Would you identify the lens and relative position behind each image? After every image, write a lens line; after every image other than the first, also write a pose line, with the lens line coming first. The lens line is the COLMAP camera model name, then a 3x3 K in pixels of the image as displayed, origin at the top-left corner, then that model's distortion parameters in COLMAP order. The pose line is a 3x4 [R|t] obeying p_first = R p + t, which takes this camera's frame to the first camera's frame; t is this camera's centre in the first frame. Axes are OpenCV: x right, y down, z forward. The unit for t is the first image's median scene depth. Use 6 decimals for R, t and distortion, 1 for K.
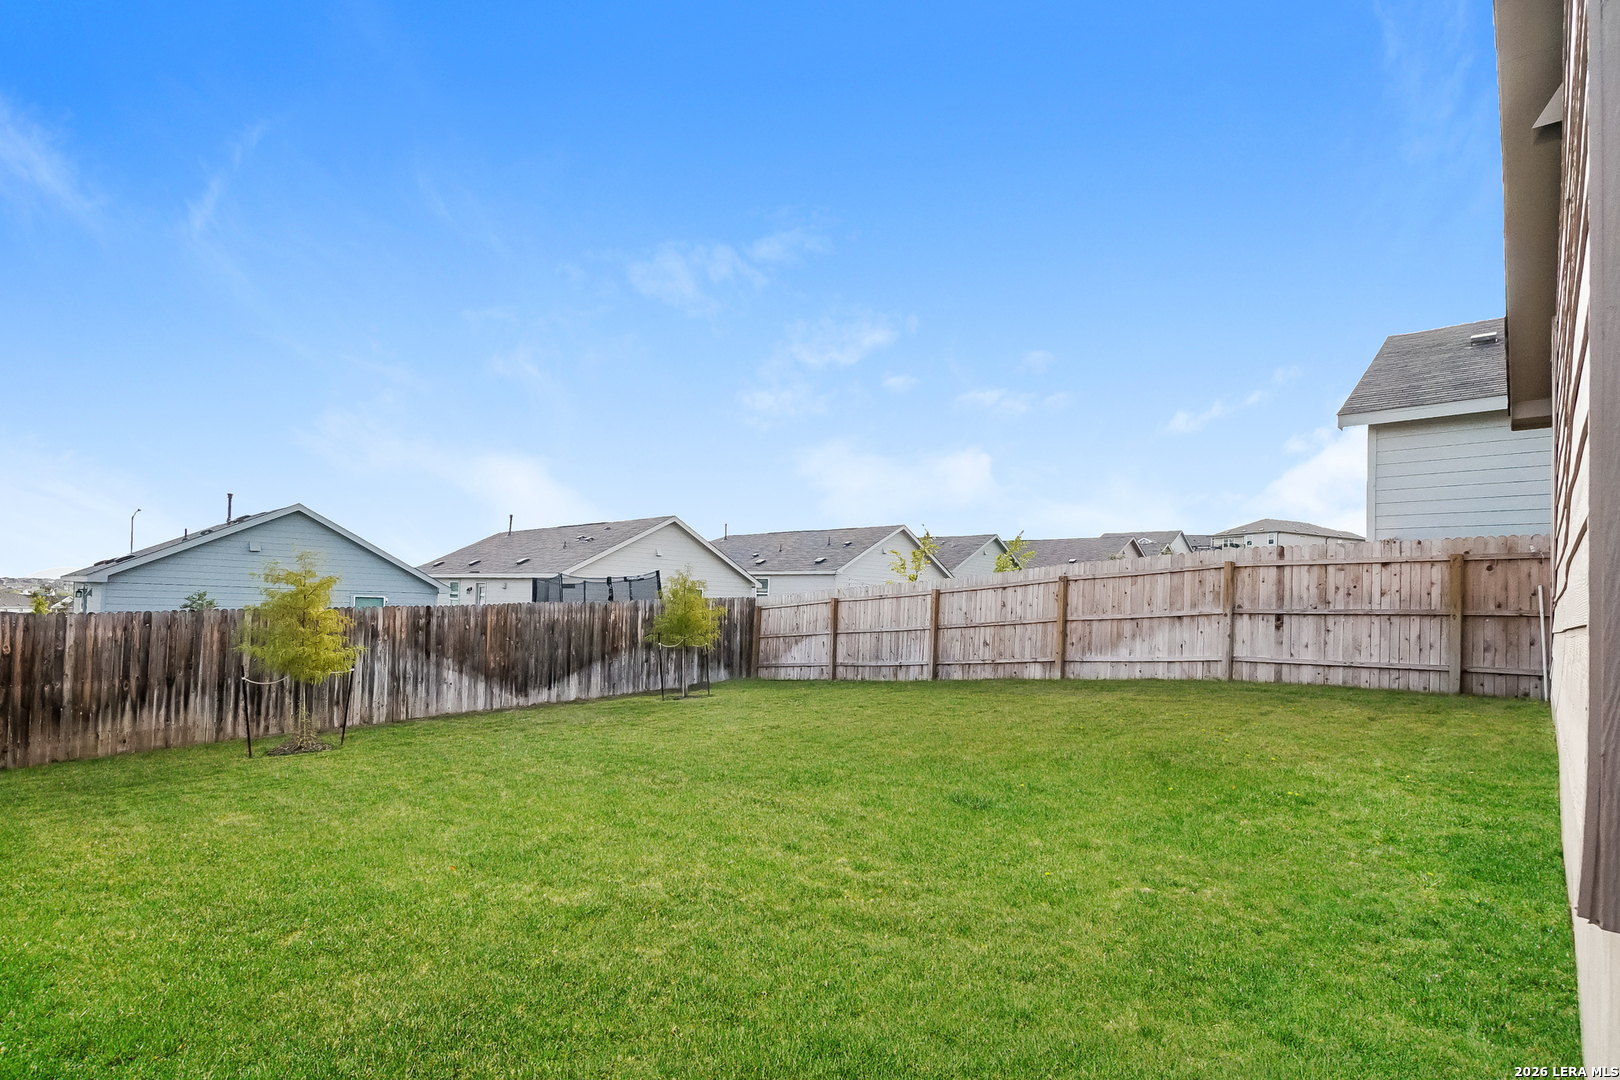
lens RADIAL K [[708.3, 0, 771.2], [0, 708.3, 501.7], [0, 0, 1]] dist [-0.002370, 0.000371]
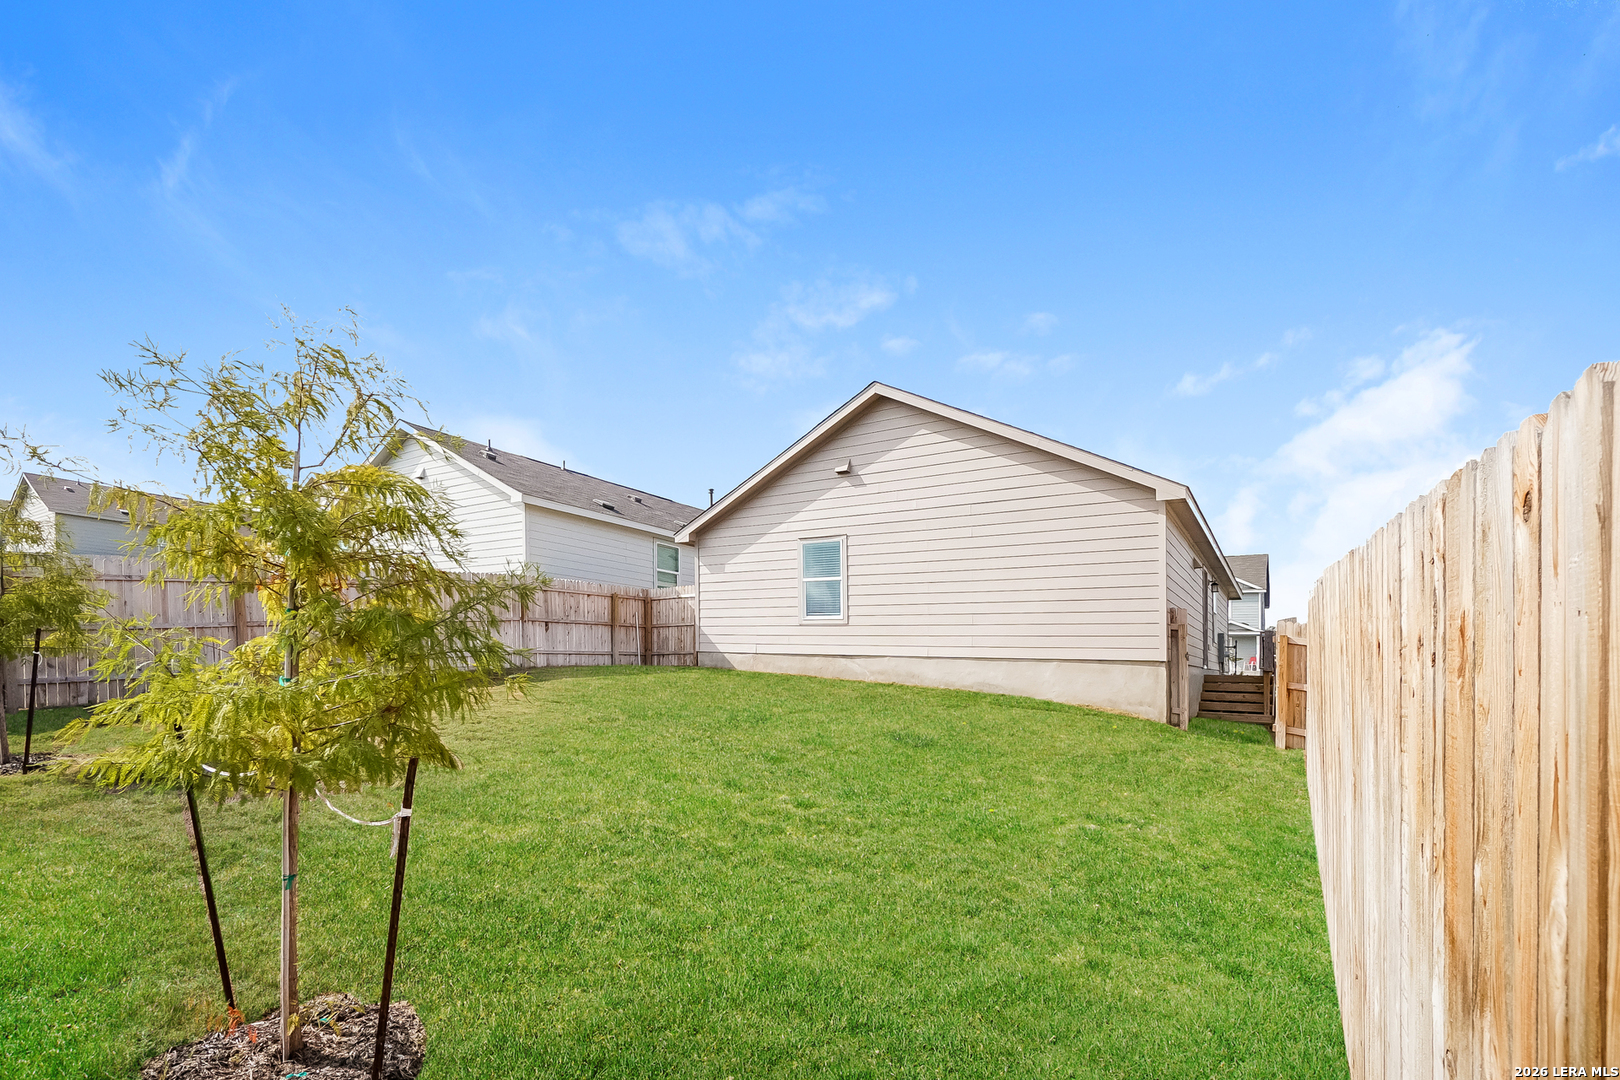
lens RADIAL K [[708.3, 0, 794.7], [0, 708.3, 491.5], [0, 0, 1]] dist [-0.002370, 0.000371]
pose [[0.999964, -0.008406, 0.000849, 0.112766], [0.008382, 0.999642, 0.025390, 0.040949], [-0.001062, -0.025382, 0.999677, -0.002296]]
